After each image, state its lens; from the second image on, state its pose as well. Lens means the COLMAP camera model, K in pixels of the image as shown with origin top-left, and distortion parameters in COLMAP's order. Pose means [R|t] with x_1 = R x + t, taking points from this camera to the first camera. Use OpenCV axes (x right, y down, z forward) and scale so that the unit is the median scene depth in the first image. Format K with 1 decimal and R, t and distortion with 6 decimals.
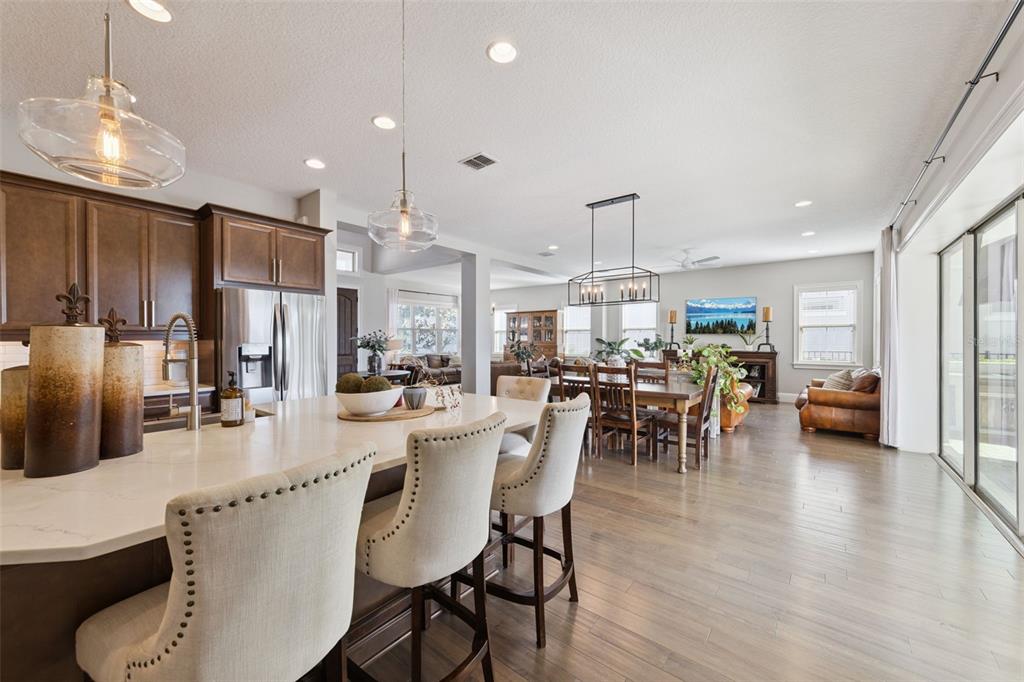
lens RADIAL K [[393.2, 0, 506.5], [0, 393.2, 339.9], [0, 0, 1]] dist [0.011648, -0.000045]
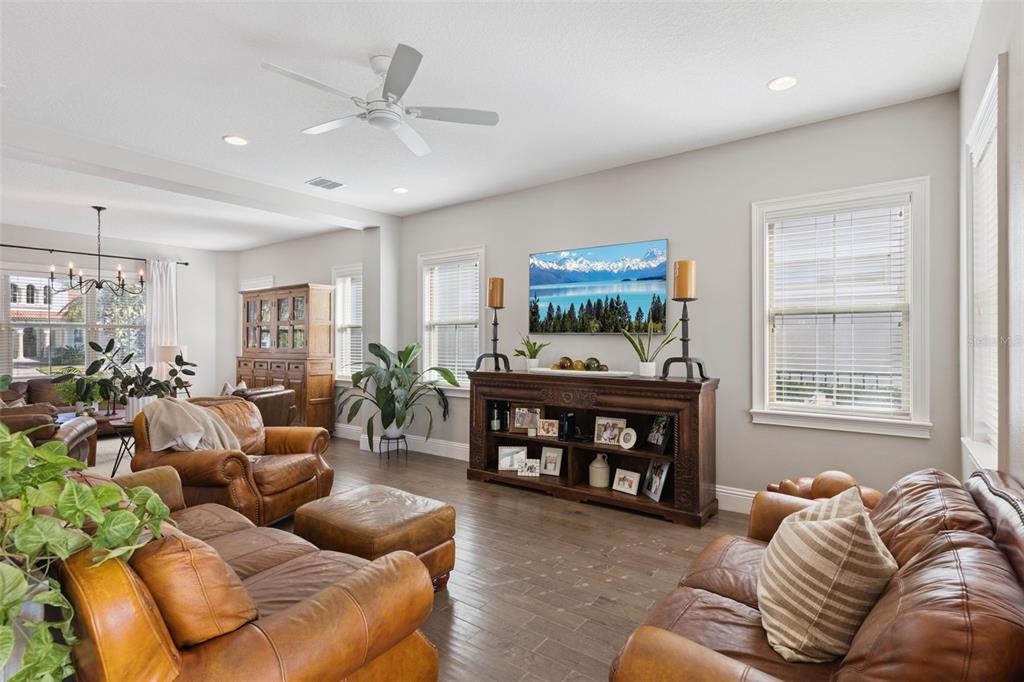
lens RADIAL K [[507.4, 0, 497.0], [0, 507.4, 336.6], [0, 0, 1]] dist [0.013569, -0.000516]
pose [[0.999664, -0.007869, 0.024700, 0.416558], [0.008053, 0.999940, -0.007378, -0.007870], [-0.024640, 0.007574, 0.999668, 0.460852]]
